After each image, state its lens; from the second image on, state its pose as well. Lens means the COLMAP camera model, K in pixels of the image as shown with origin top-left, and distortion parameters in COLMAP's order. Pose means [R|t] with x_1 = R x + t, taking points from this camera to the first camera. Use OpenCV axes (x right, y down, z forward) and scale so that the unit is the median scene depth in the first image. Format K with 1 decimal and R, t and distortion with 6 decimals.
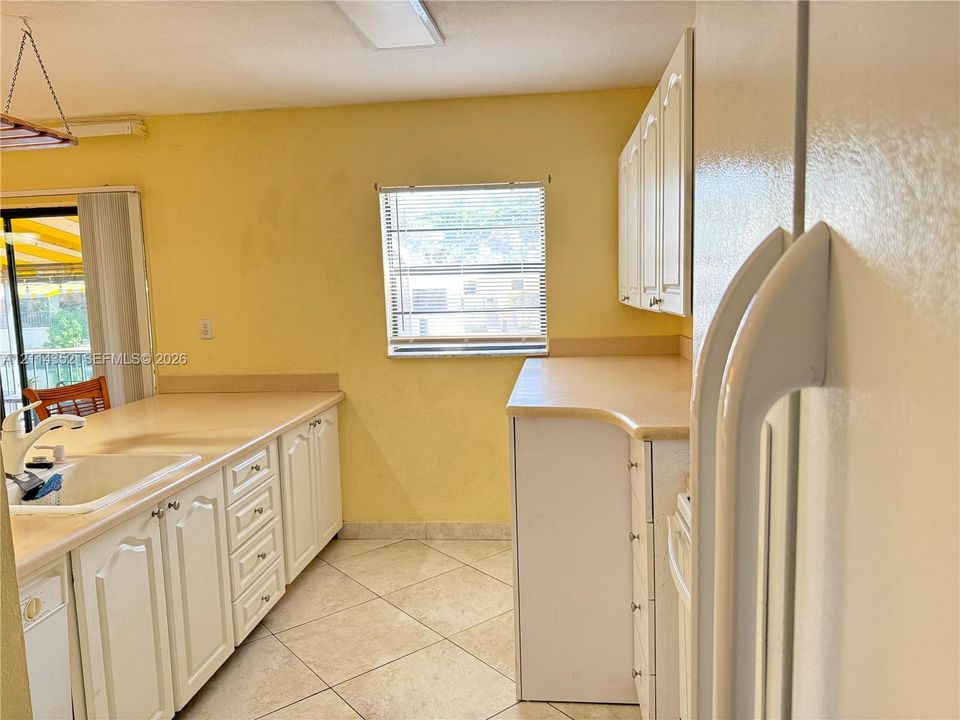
lens RADIAL K [[684.5, 0, 481.6], [0, 684.5, 359.0], [0, 0, 1]] dist [0.055173, -0.078330]
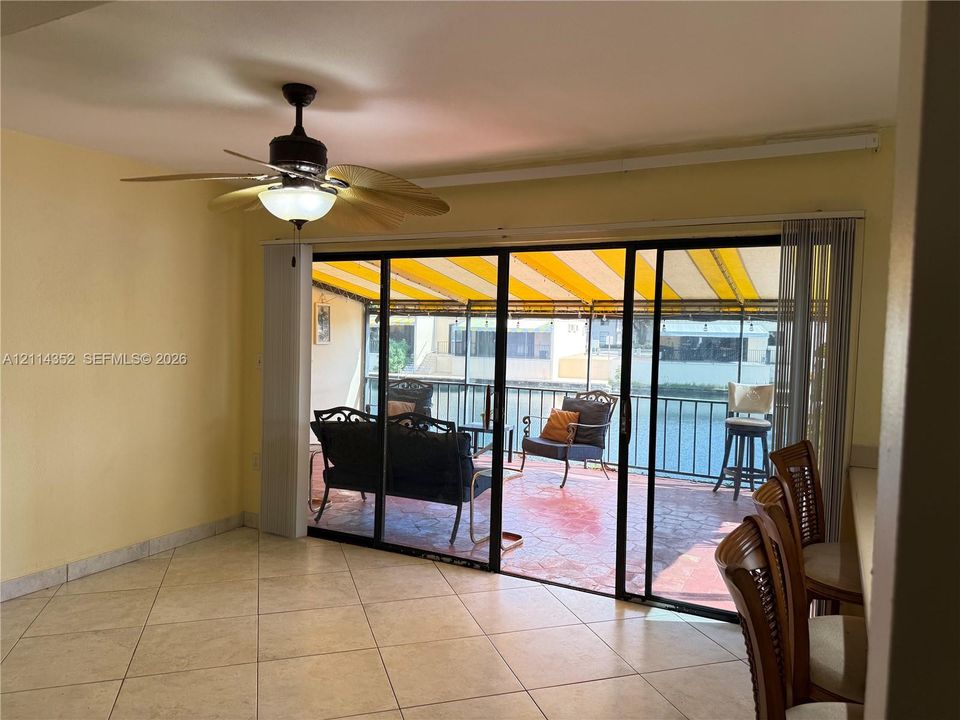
lens RADIAL K [[684.5, 0, 481.3], [0, 684.5, 360.9], [0, 0, 1]] dist [0.055173, -0.078330]
pose [[0.915950, 0.067516, -0.395572, -0.297127], [-0.092048, 0.994811, -0.043345, 0.004028], [0.390592, 0.076113, 0.917412, 0.037410]]
